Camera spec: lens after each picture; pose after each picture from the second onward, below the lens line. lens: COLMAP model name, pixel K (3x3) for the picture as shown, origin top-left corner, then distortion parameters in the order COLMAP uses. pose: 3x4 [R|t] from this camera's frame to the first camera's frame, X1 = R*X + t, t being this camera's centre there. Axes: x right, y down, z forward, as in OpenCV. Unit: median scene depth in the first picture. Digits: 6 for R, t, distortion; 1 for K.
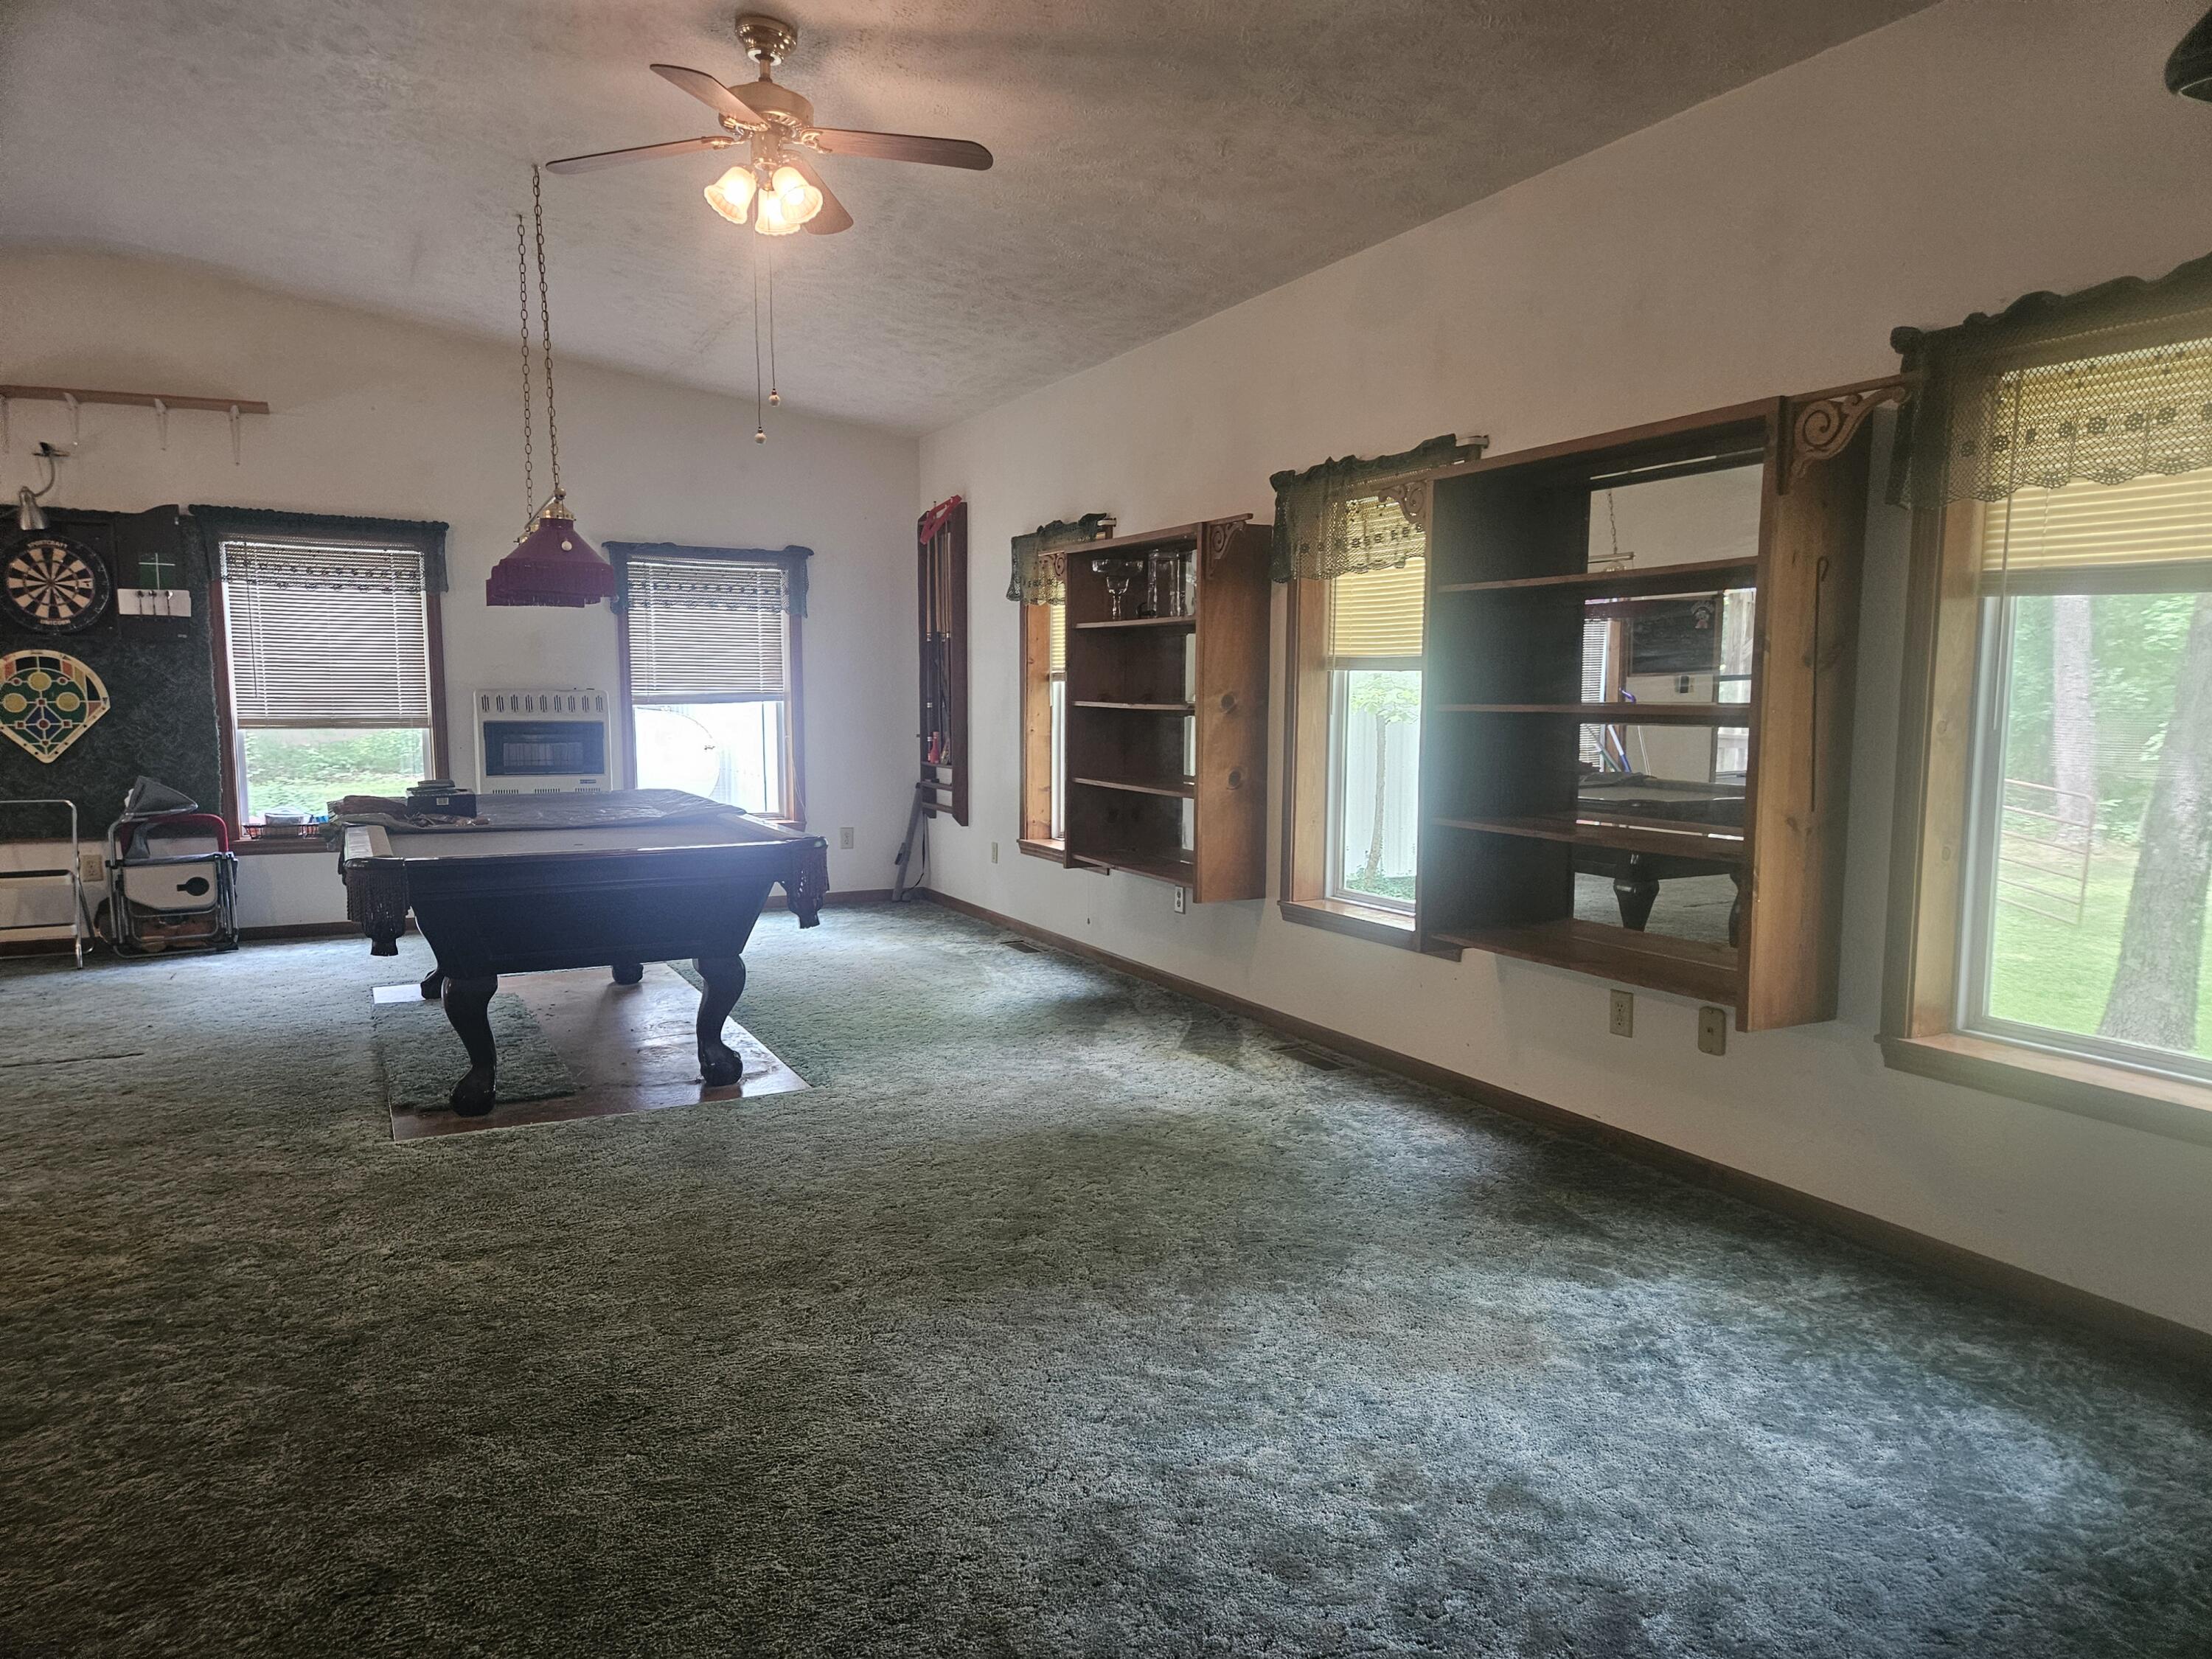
lens RADIAL K [[1461.7, 0, 1104.2], [0, 1461.7, 838.6], [0, 0, 1]] dist [0.071438, -0.047928]
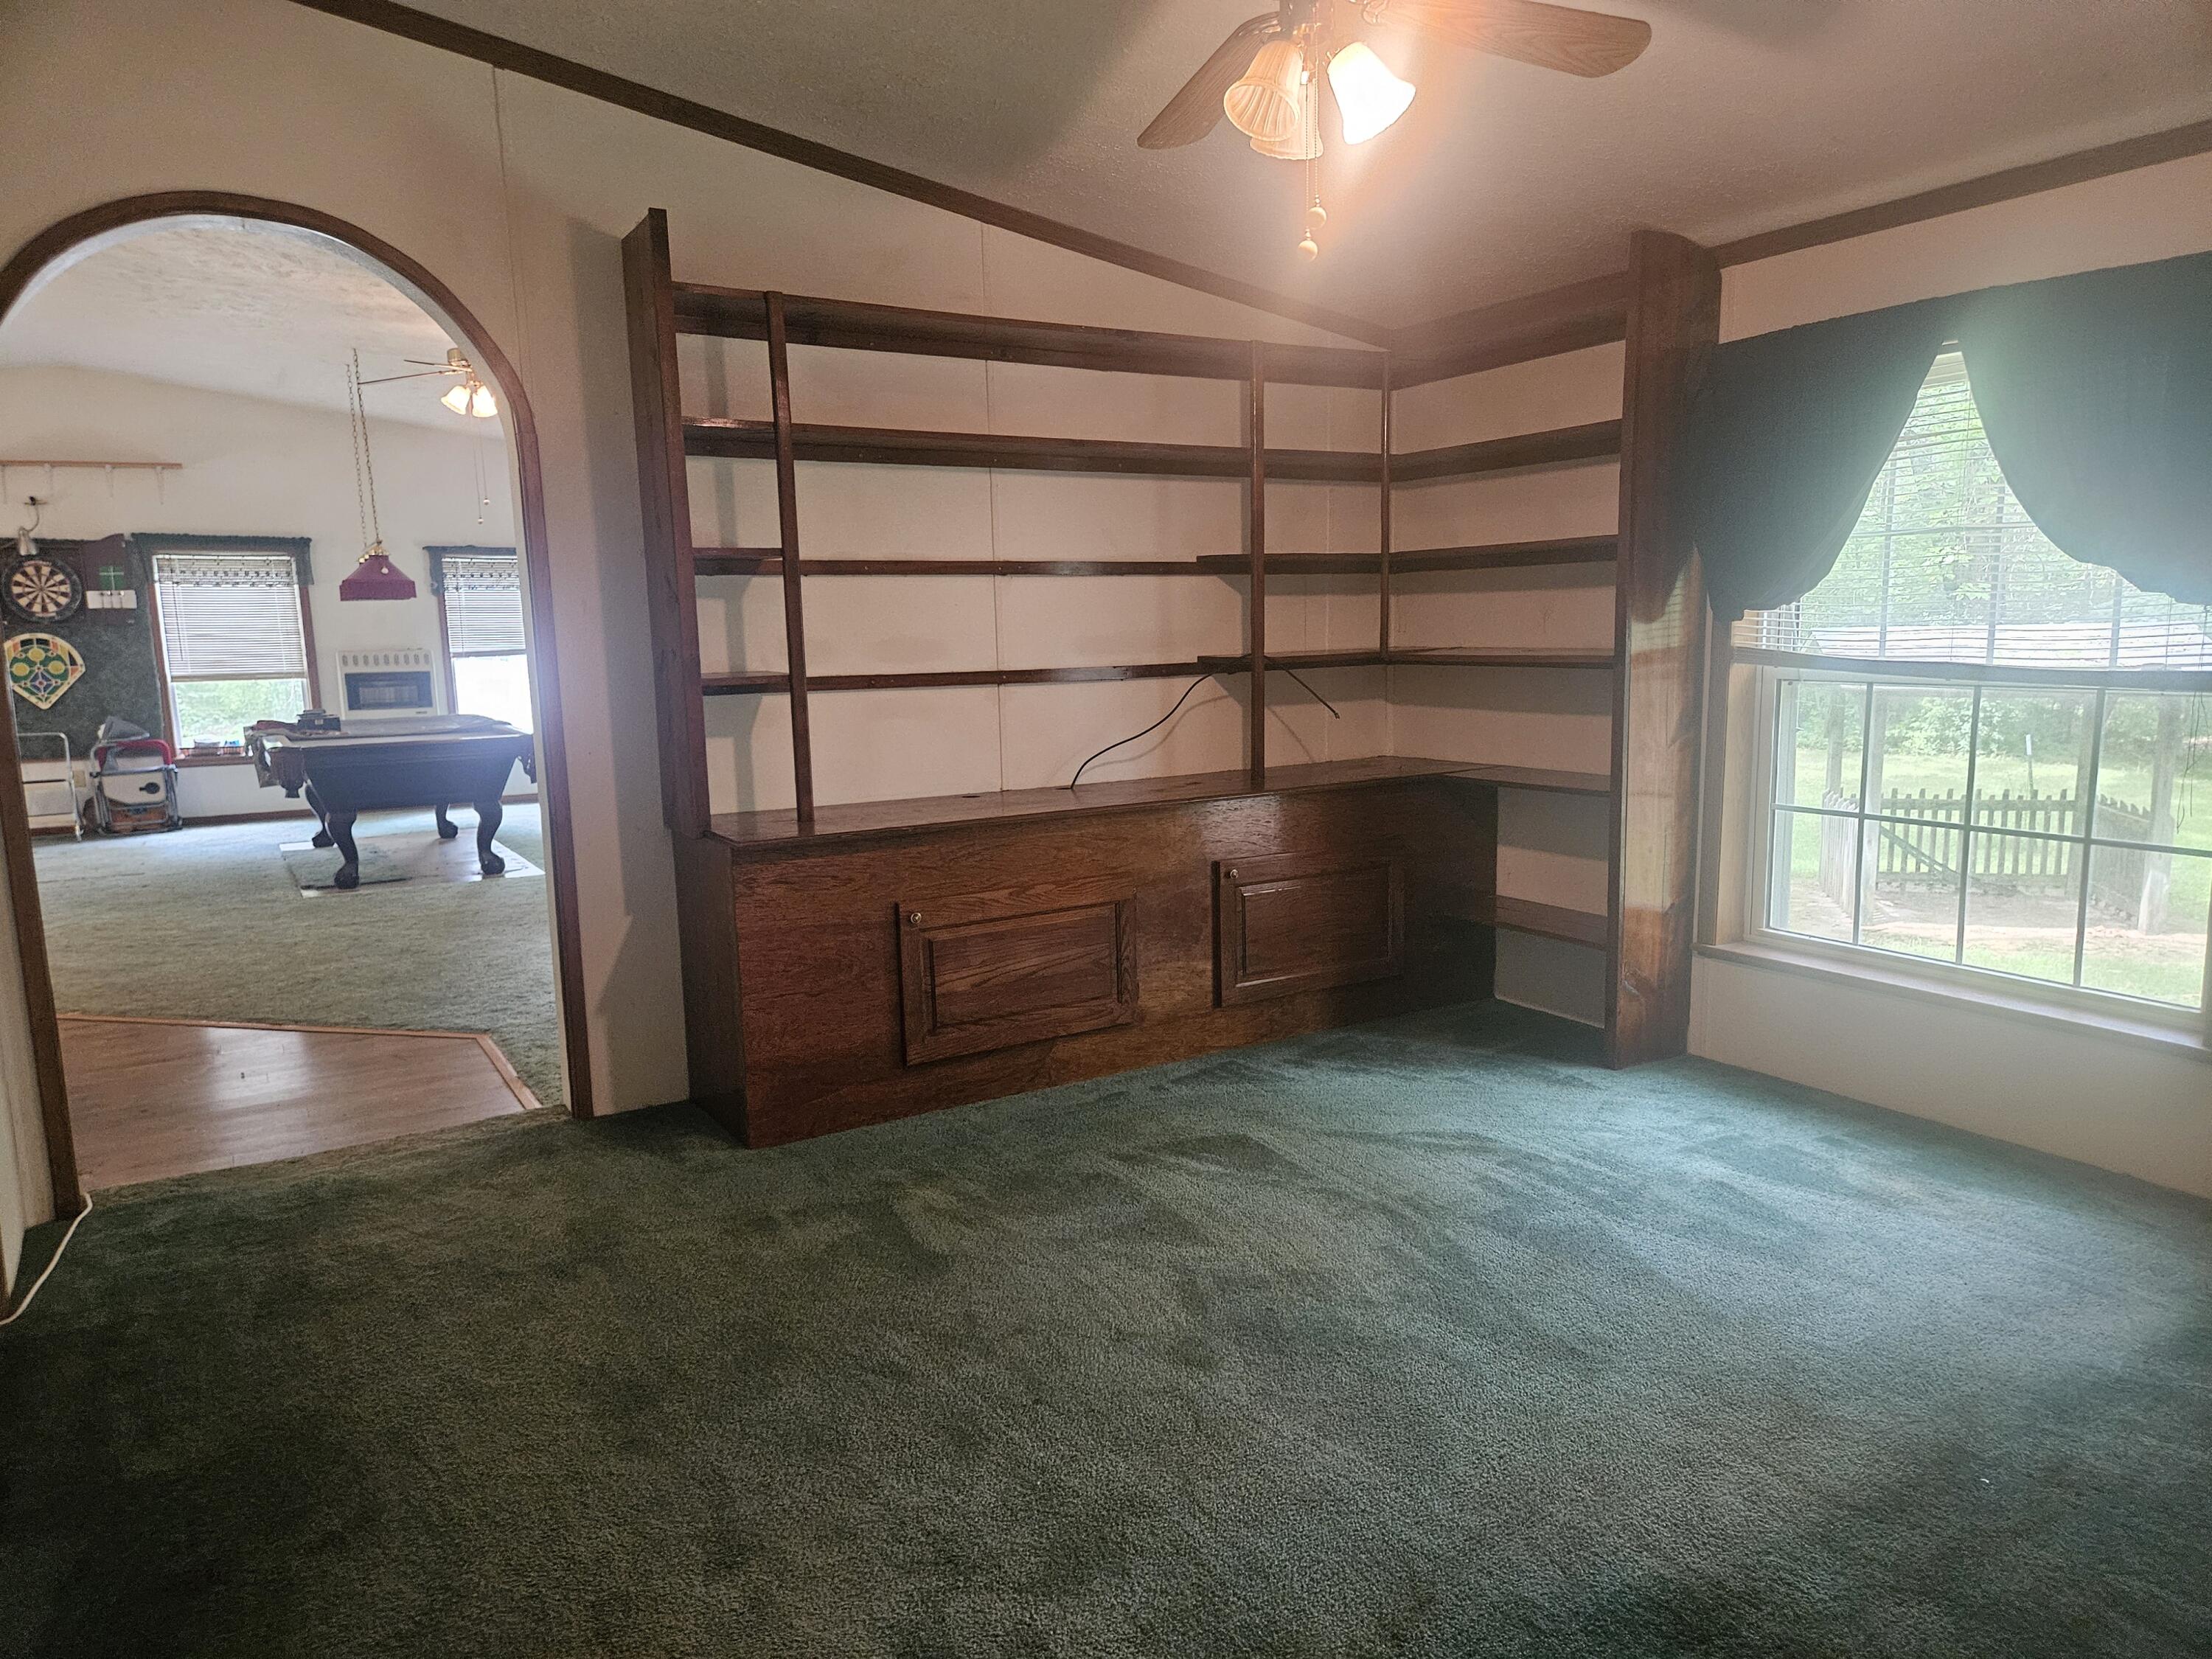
lens RADIAL K [[1461.7, 0, 1109.4], [0, 1461.7, 827.8], [0, 0, 1]] dist [0.071438, -0.047928]
pose [[0.996957, -0.036277, 0.069001, 0.252154], [0.033646, 0.998676, 0.038910, 0.046306], [-0.070321, -0.036470, 0.996857, -0.578312]]
